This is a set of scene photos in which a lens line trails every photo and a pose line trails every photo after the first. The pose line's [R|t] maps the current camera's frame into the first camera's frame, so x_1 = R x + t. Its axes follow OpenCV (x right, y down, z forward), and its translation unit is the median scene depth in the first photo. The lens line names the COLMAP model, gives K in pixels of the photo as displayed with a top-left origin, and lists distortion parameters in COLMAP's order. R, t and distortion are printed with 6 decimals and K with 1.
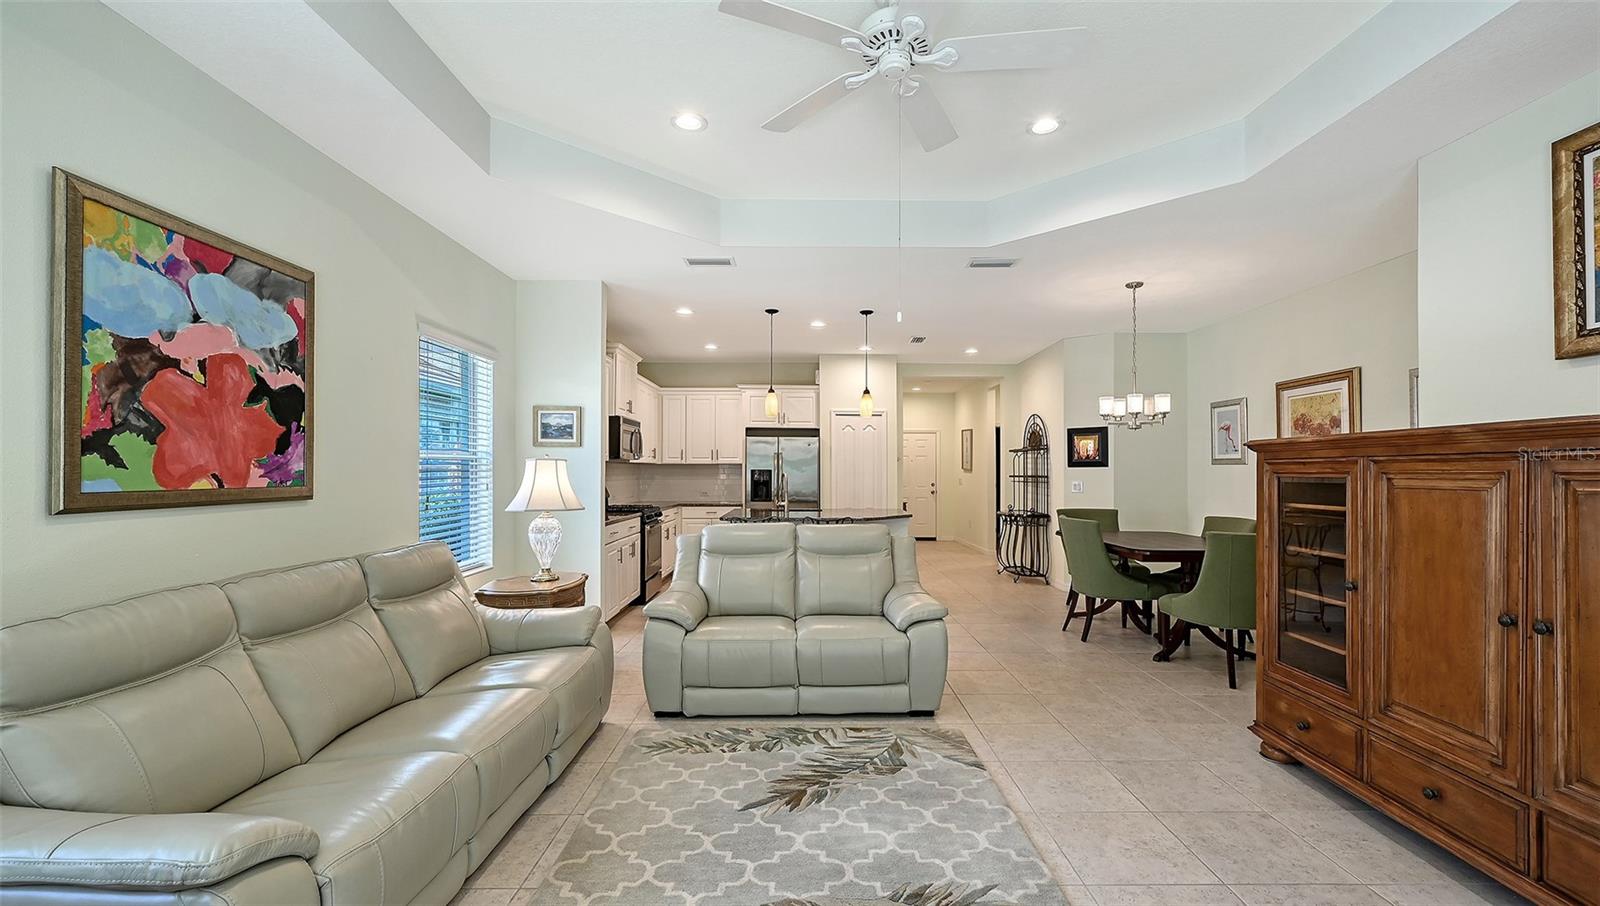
lens RADIAL K [[655.9, 0, 809.6], [0, 655.9, 460.1], [0, 0, 1]] dist [0.001686, -0.000192]
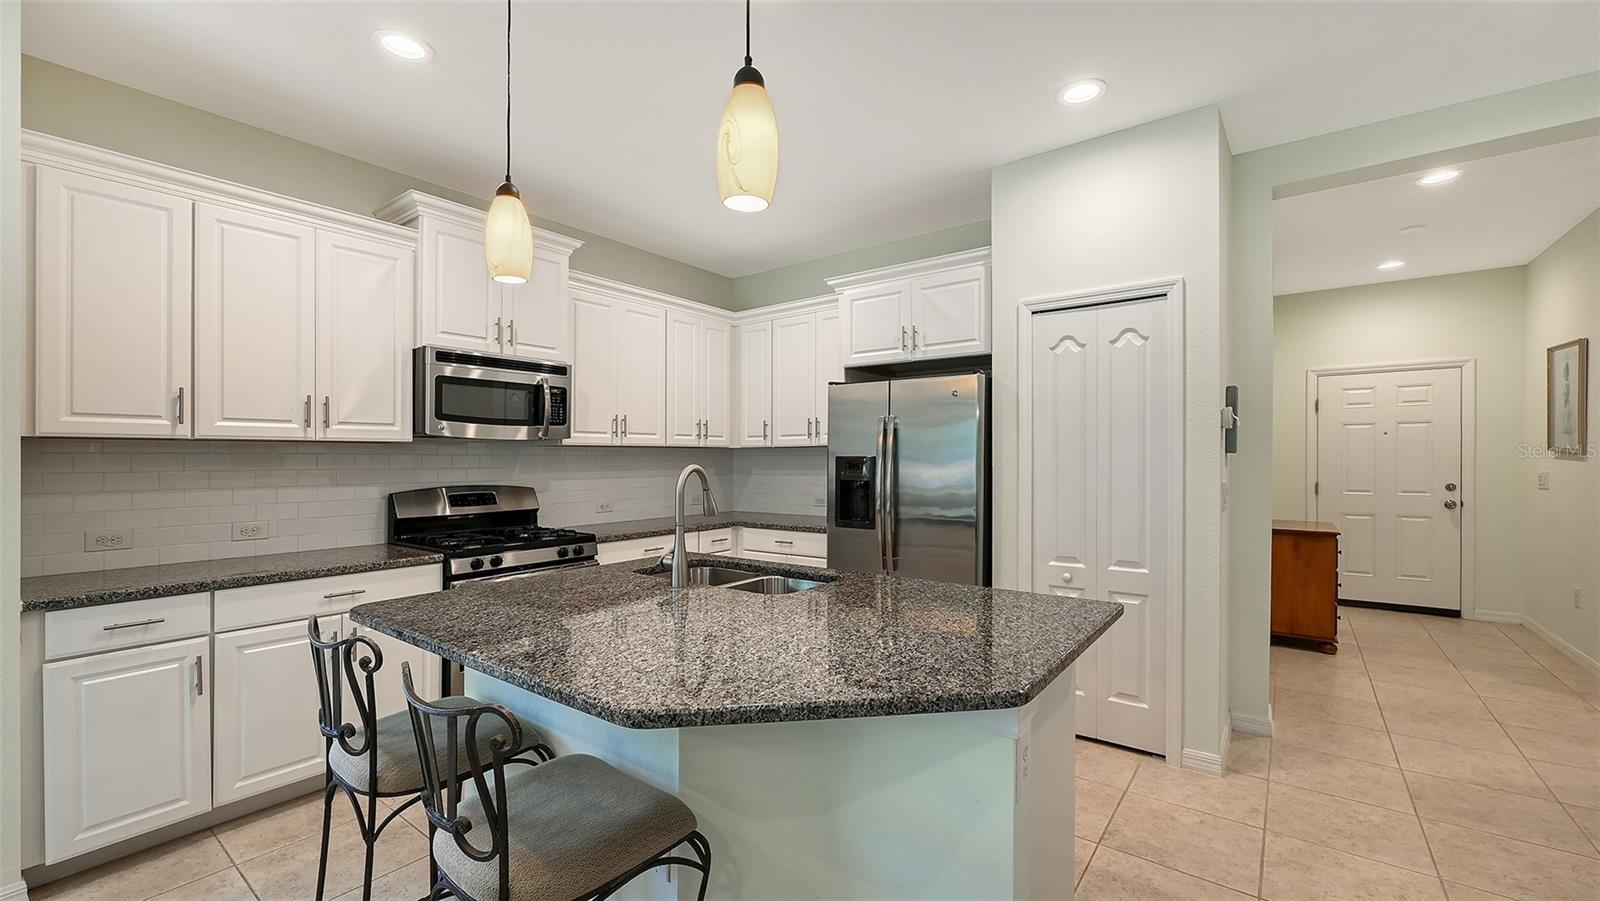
lens RADIAL K [[646.1, 0, 805.5], [0, 646.1, 464.8], [0, 0, 1]] dist [-0.001387, 0.000740]
pose [[0.794026, 0.001740, -0.607881, 0.398584], [0.015838, 0.999597, 0.023550, 0.021868], [0.607678, -0.028327, 0.793678, 1.484152]]
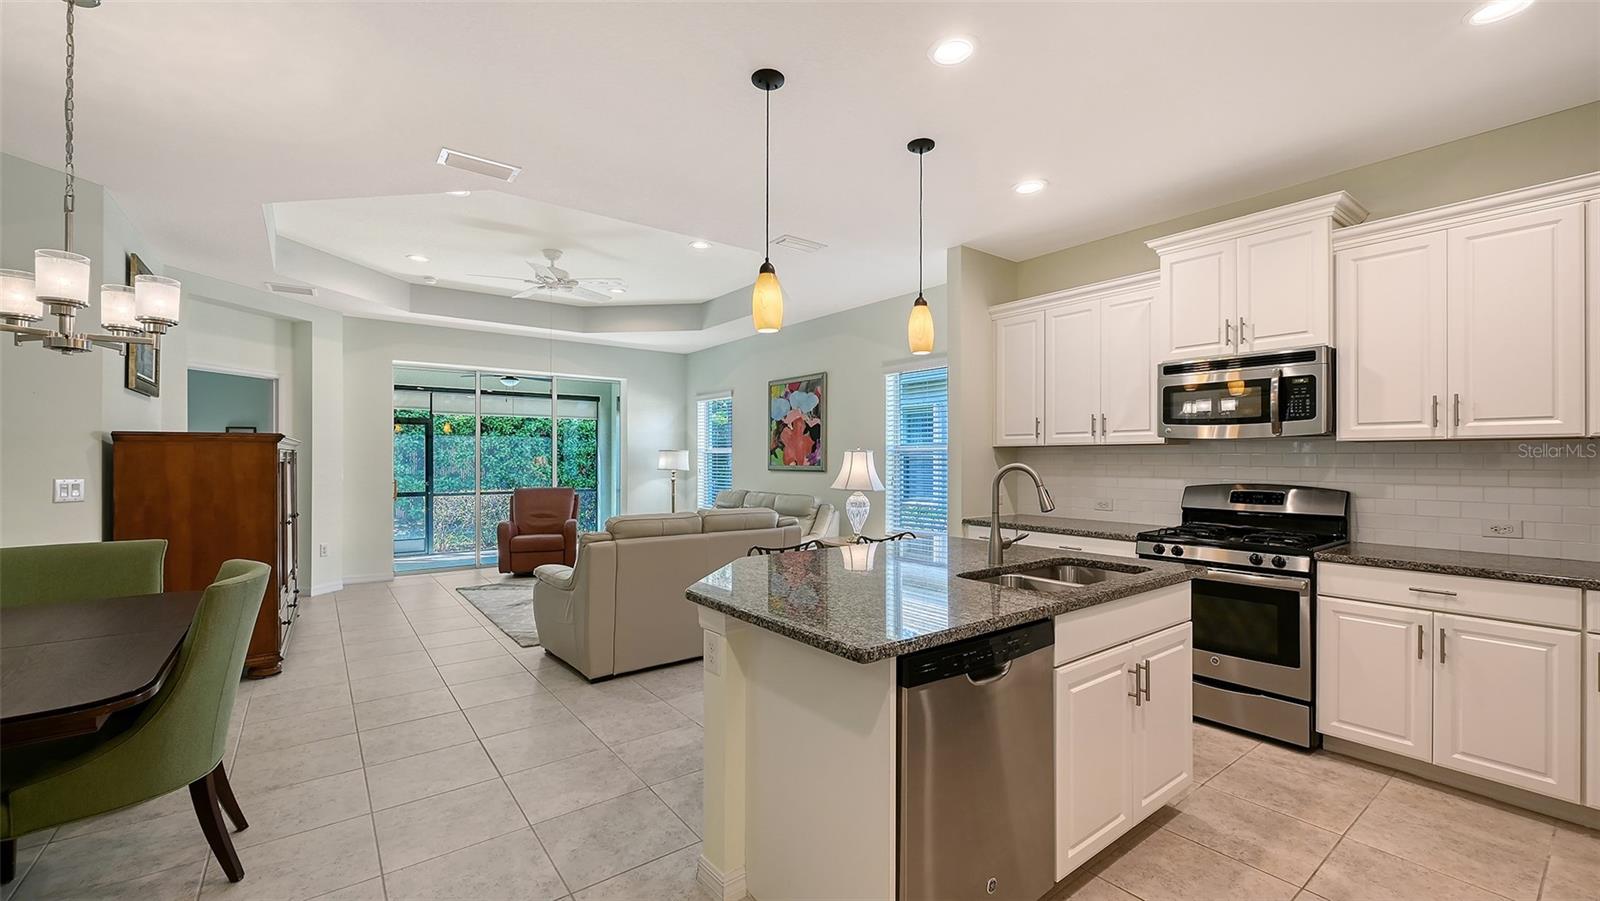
lens RADIAL K [[646.1, 0, 803.4], [0, 646.1, 459.6], [0, 0, 1]] dist [-0.001387, 0.000740]
pose [[-0.800239, -0.002510, -0.599677, 0.555870], [0.006934, 0.999886, -0.013438, 0.040131], [0.599642, -0.014912, -0.800130, 2.371172]]
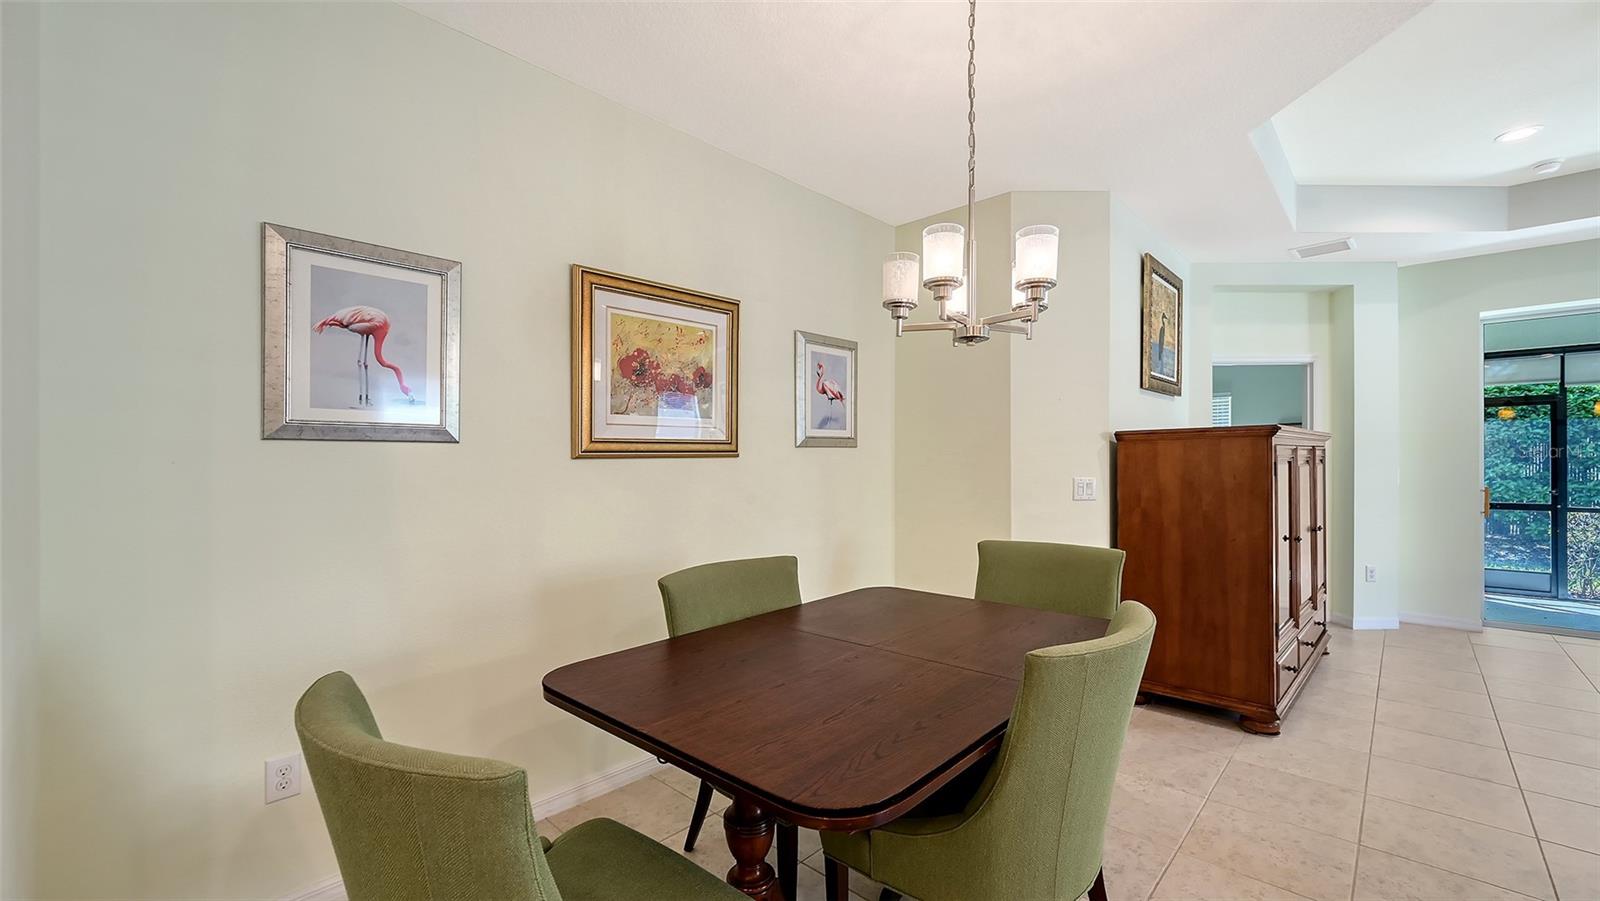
lens RADIAL K [[646.1, 0, 813.3], [0, 646.1, 461.8], [0, 0, 1]] dist [-0.001387, 0.000740]
pose [[-0.730206, 0.000320, 0.683226, 0.470453], [-0.005840, 0.999960, -0.006710, 0.032316], [-0.683202, -0.008889, -0.730176, 1.977497]]
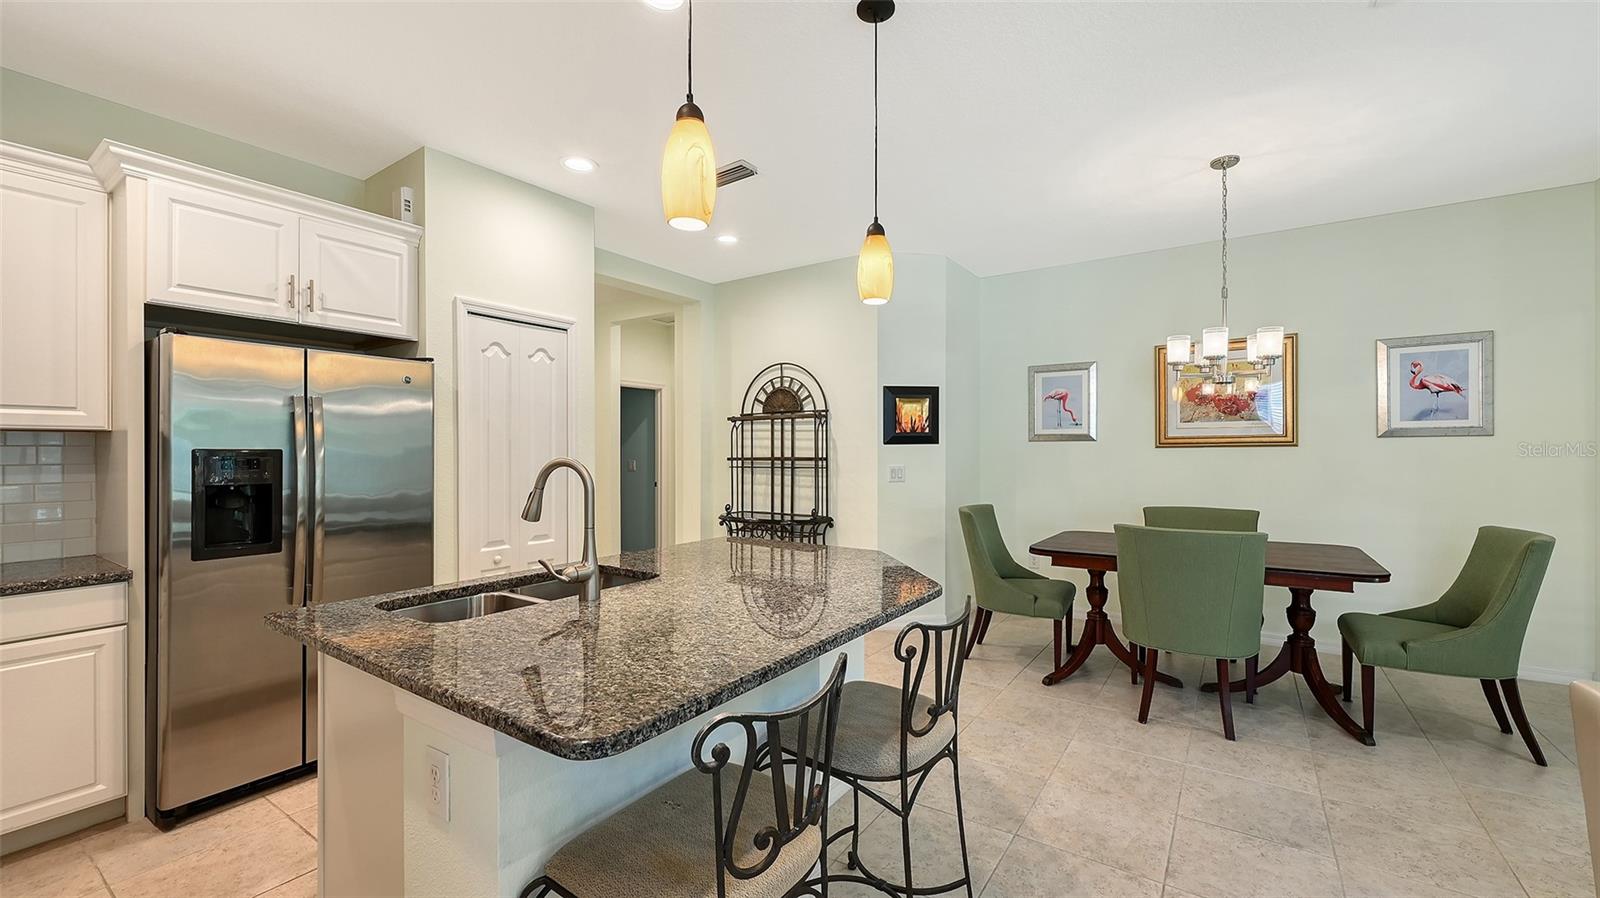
lens RADIAL K [[646.1, 0, 806.8], [0, 646.1, 450.2], [0, 0, 1]] dist [-0.001387, 0.000740]
pose [[0.568334, -0.003551, 0.822790, -0.400441], [-0.008182, 0.999917, 0.009966, 0.023198], [-0.822757, -0.012396, 0.568258, 1.459856]]
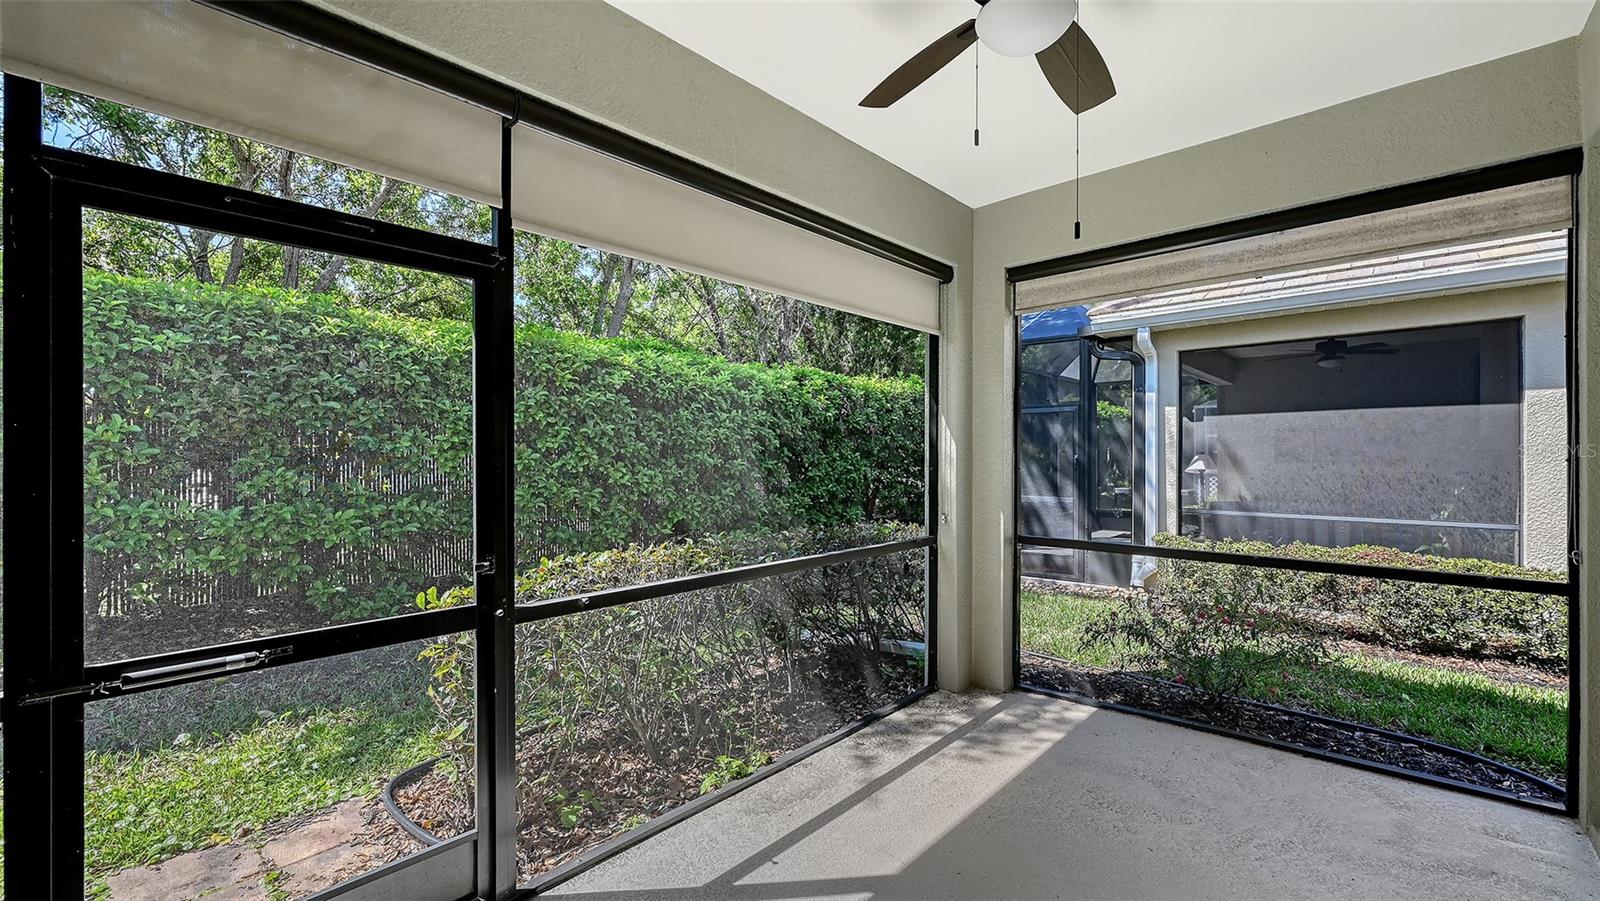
lens RADIAL K [[646.1, 0, 802.7], [0, 646.1, 462.3], [0, 0, 1]] dist [-0.001387, 0.000740]
pose [[-0.697183, 0.003598, -0.716884, 0.391935], [0.010273, 0.999935, -0.004972, 0.008414], [0.716820, -0.010831, -0.697174, -0.309450]]
